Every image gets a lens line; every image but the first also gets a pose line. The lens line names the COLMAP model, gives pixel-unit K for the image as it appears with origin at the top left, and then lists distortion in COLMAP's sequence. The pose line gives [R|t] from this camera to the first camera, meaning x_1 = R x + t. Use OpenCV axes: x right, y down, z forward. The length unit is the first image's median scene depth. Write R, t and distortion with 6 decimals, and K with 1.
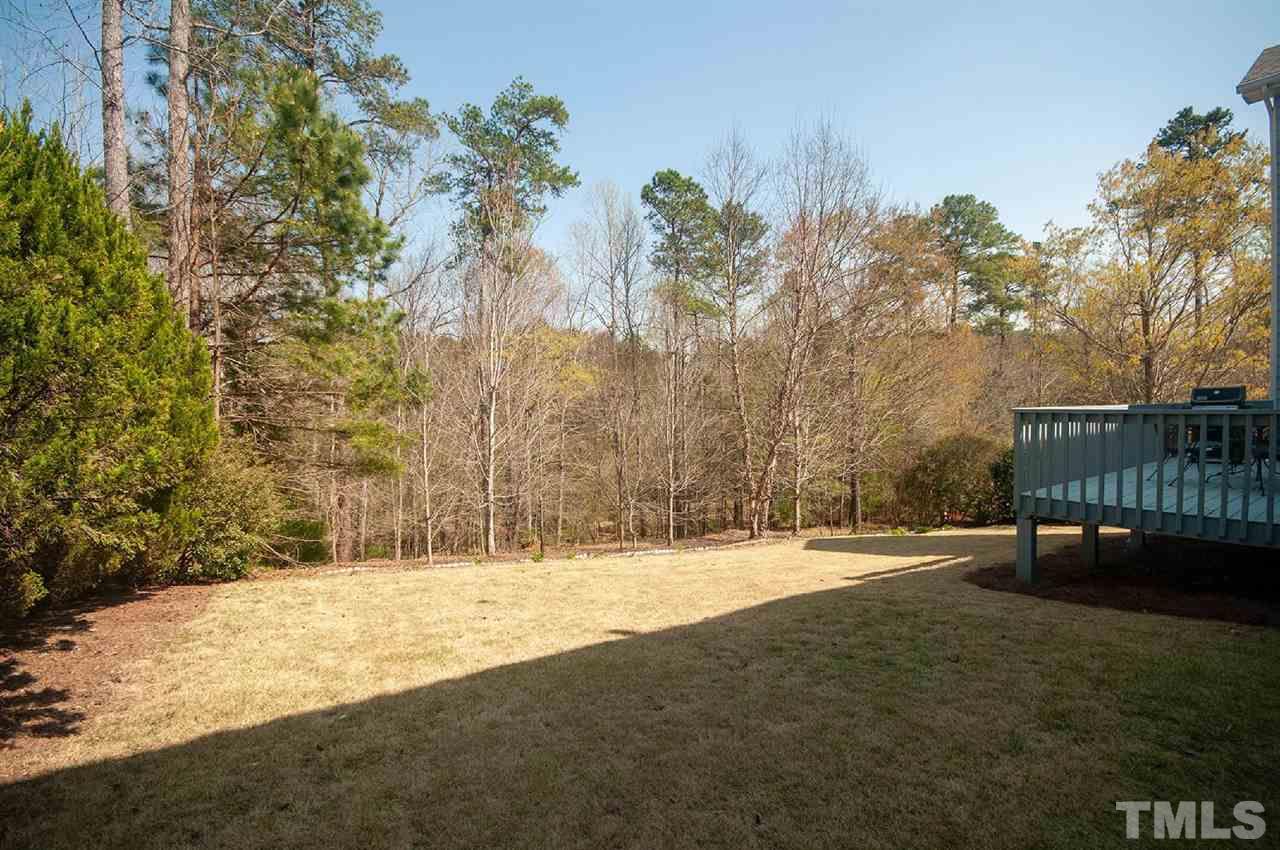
lens RADIAL K [[524.2, 0, 639.6], [0, 524.2, 476.5], [0, 0, 1]] dist [-0.047128, 0.000150]
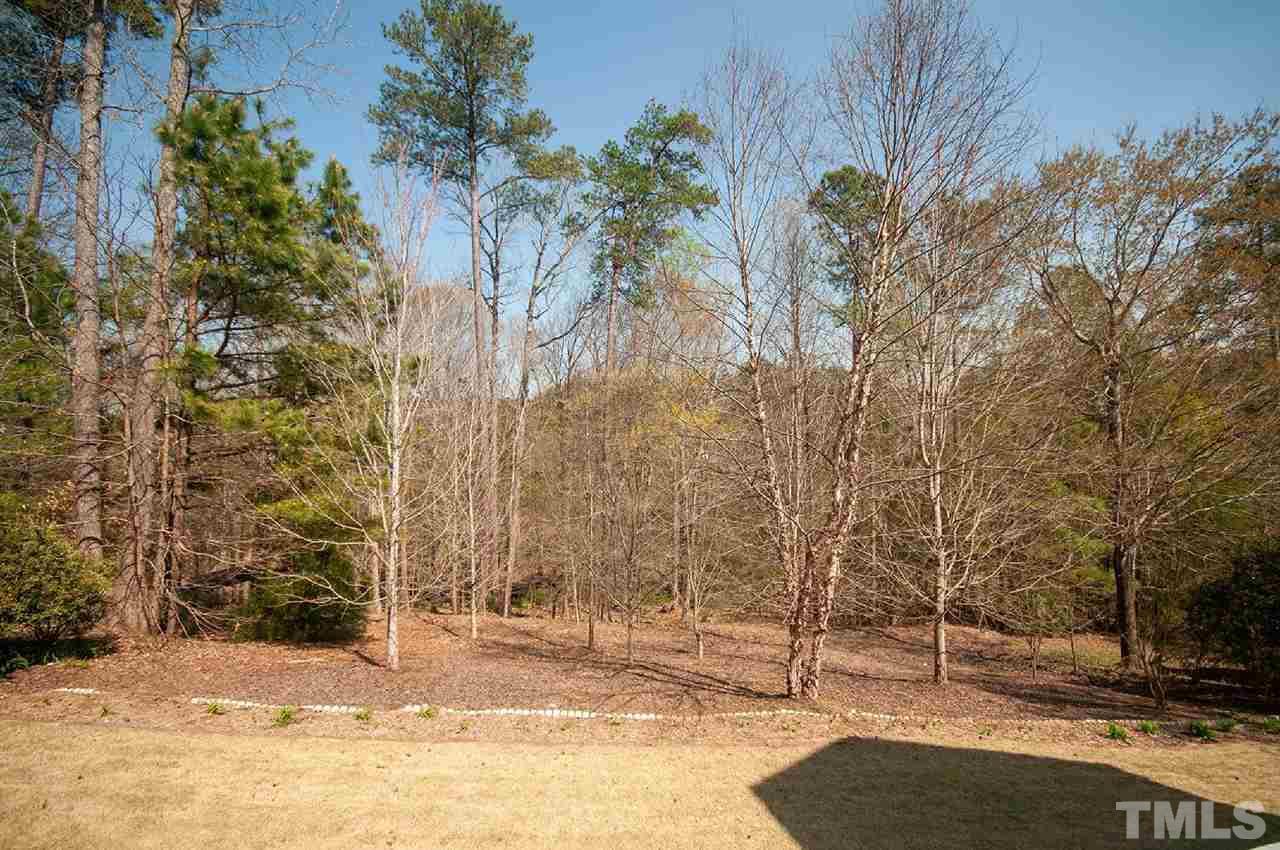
lens RADIAL K [[536.7, 0, 638.4], [0, 536.7, 446.5], [0, 0, 1]] dist [0.001636, -0.012308]
pose [[0.909317, 0.002818, -0.416095, 0.144444], [-0.054258, 0.992242, -0.111852, -0.039675], [0.412552, 0.124286, 0.902416, 0.166180]]
